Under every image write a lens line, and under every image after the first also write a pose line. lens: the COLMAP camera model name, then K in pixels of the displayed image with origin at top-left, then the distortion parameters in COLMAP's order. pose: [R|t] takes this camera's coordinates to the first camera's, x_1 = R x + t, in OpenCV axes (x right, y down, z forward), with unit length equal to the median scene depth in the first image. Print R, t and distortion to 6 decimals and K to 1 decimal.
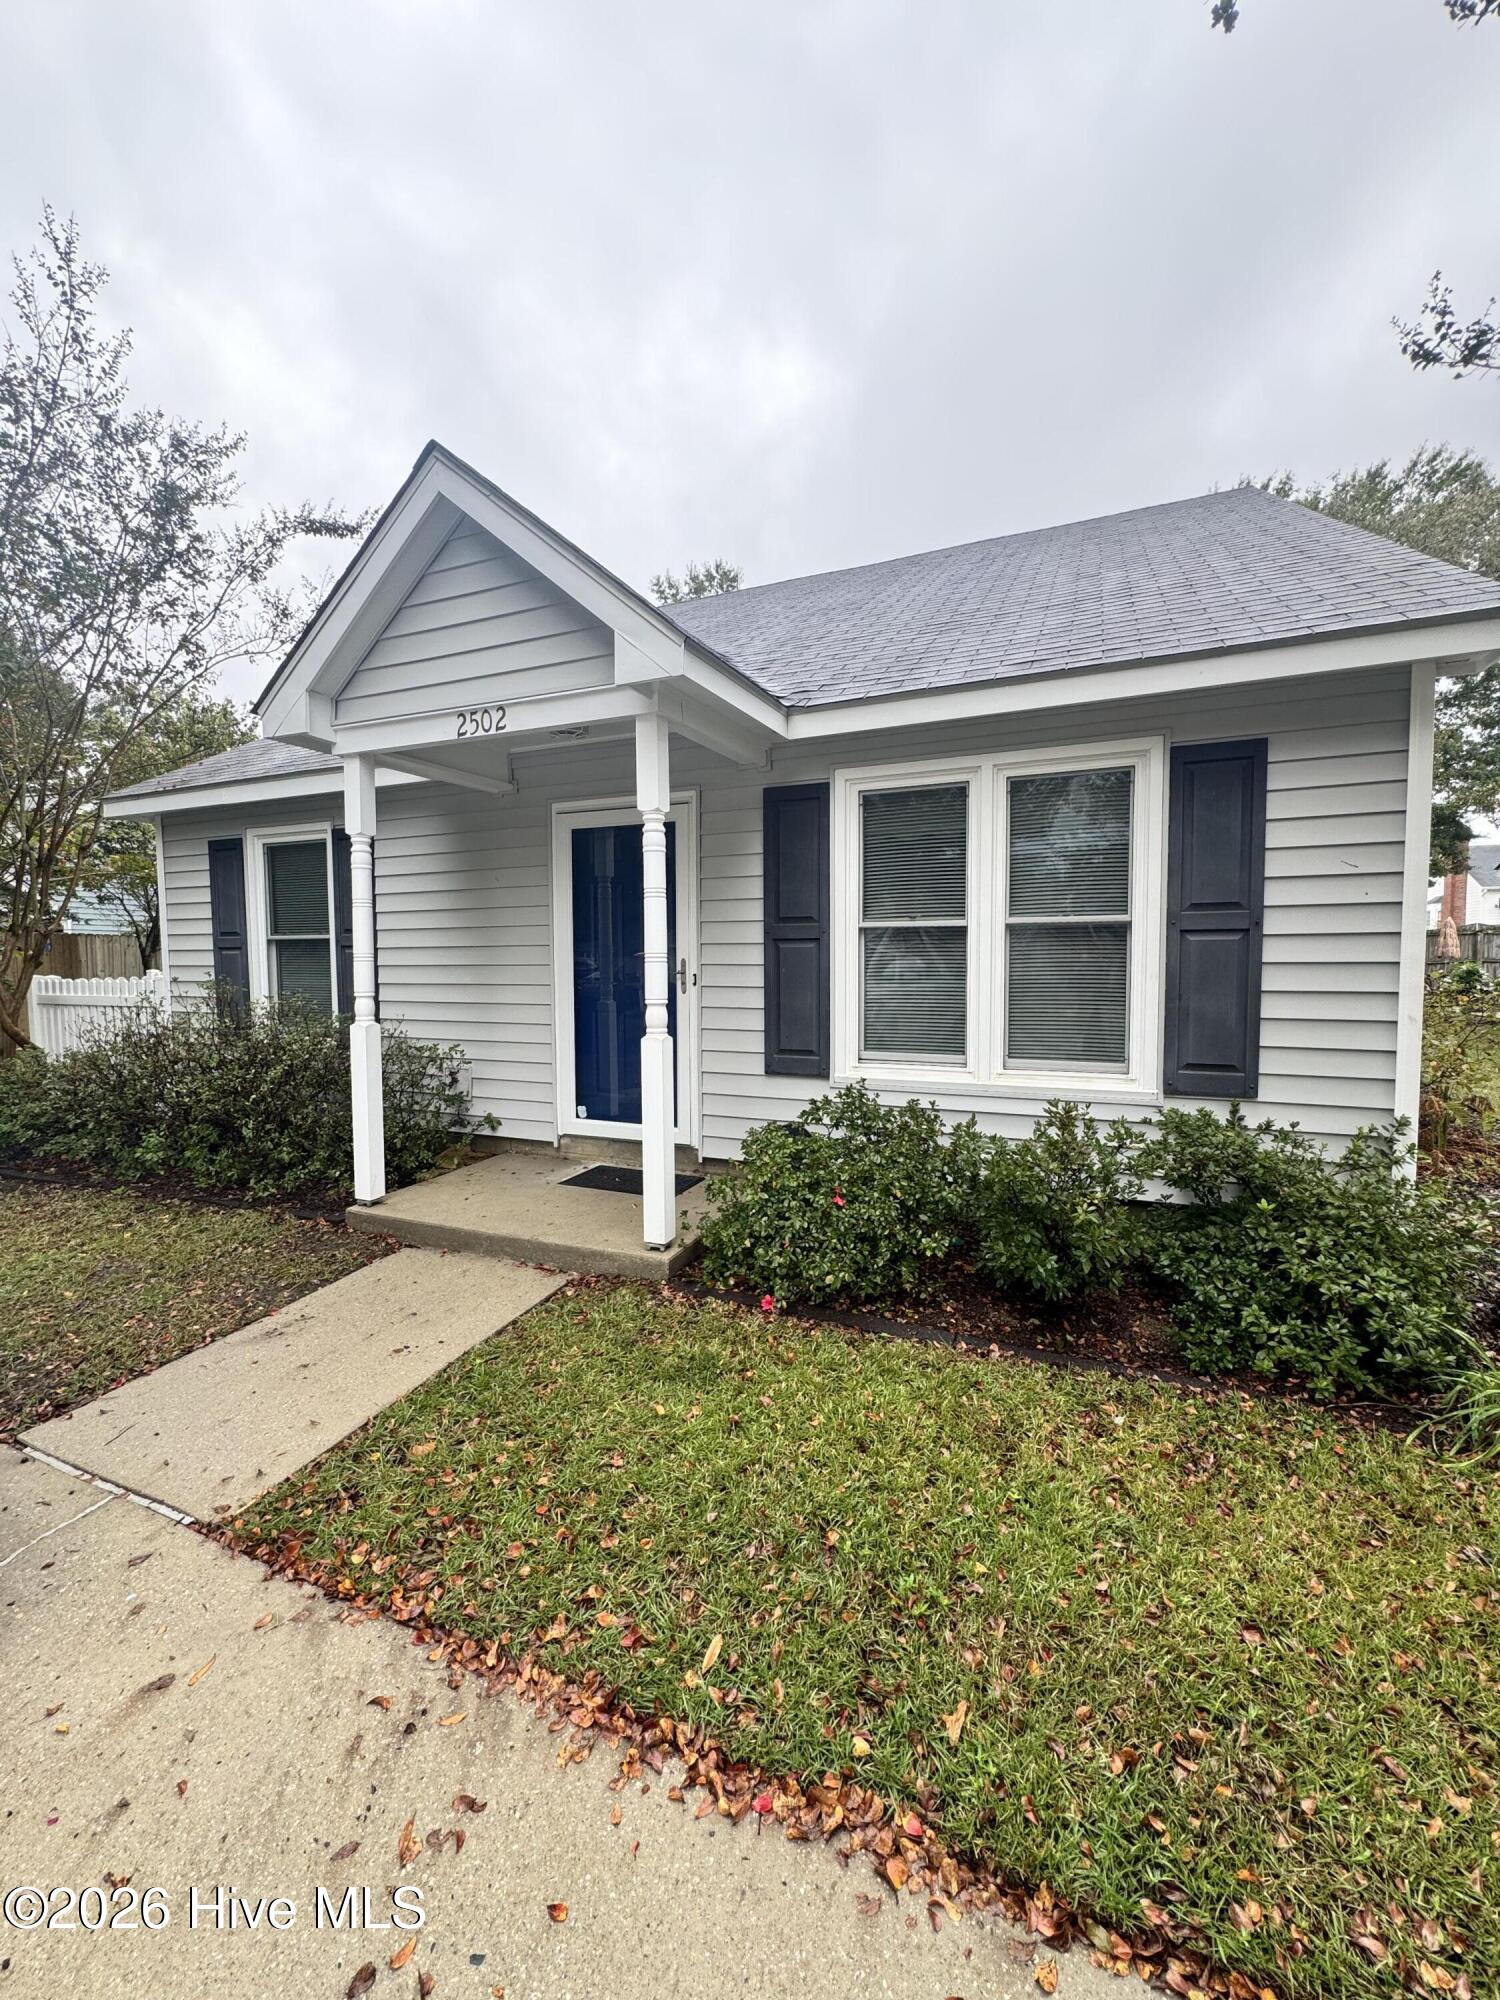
lens RADIAL K [[798.2, 0, 753.3], [0, 798.2, 1001.1], [0, 0, 1]] dist [-0.003443, 0.000809]
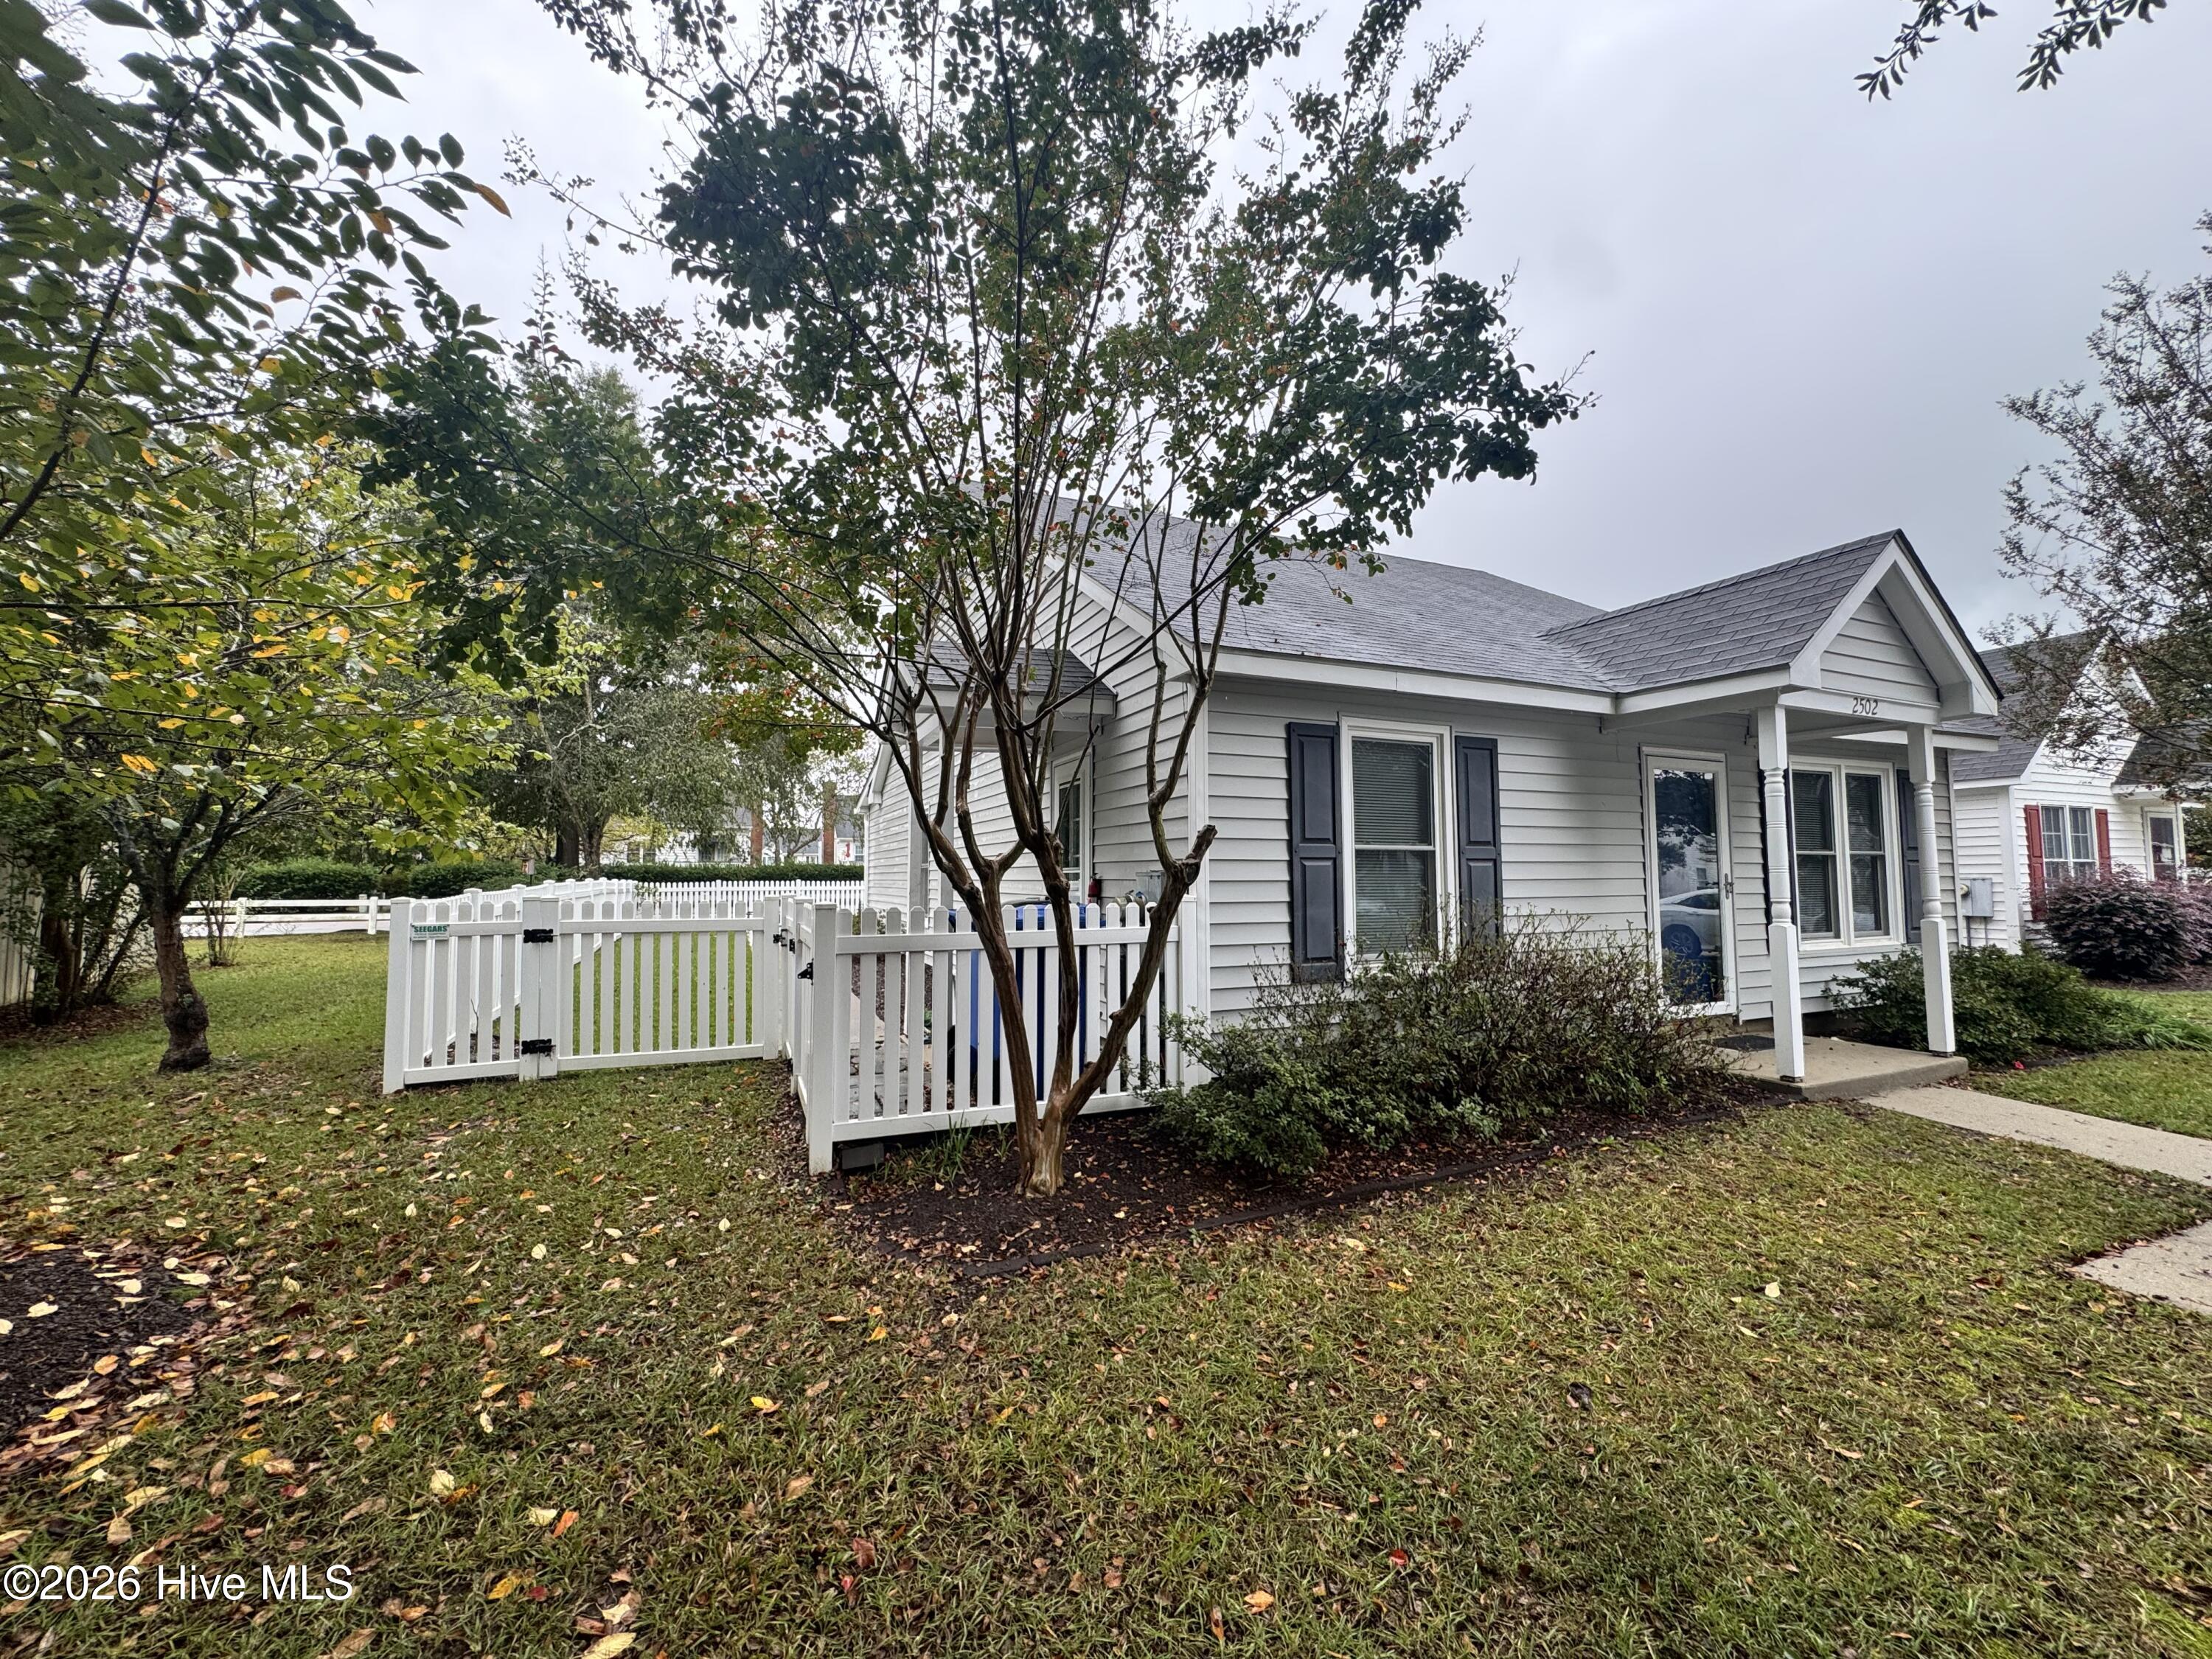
lens RADIAL K [[882.8, 0, 1106.0], [0, 882.8, 829.5], [0, 0, 1]] dist [-0.003443, 0.000809]
pose [[0.664449, 0.046333, 0.745896, -1.134227], [0.036417, 0.994883, -0.094240, -0.012471], [-0.746446, 0.089781, 0.659362, 0.430326]]
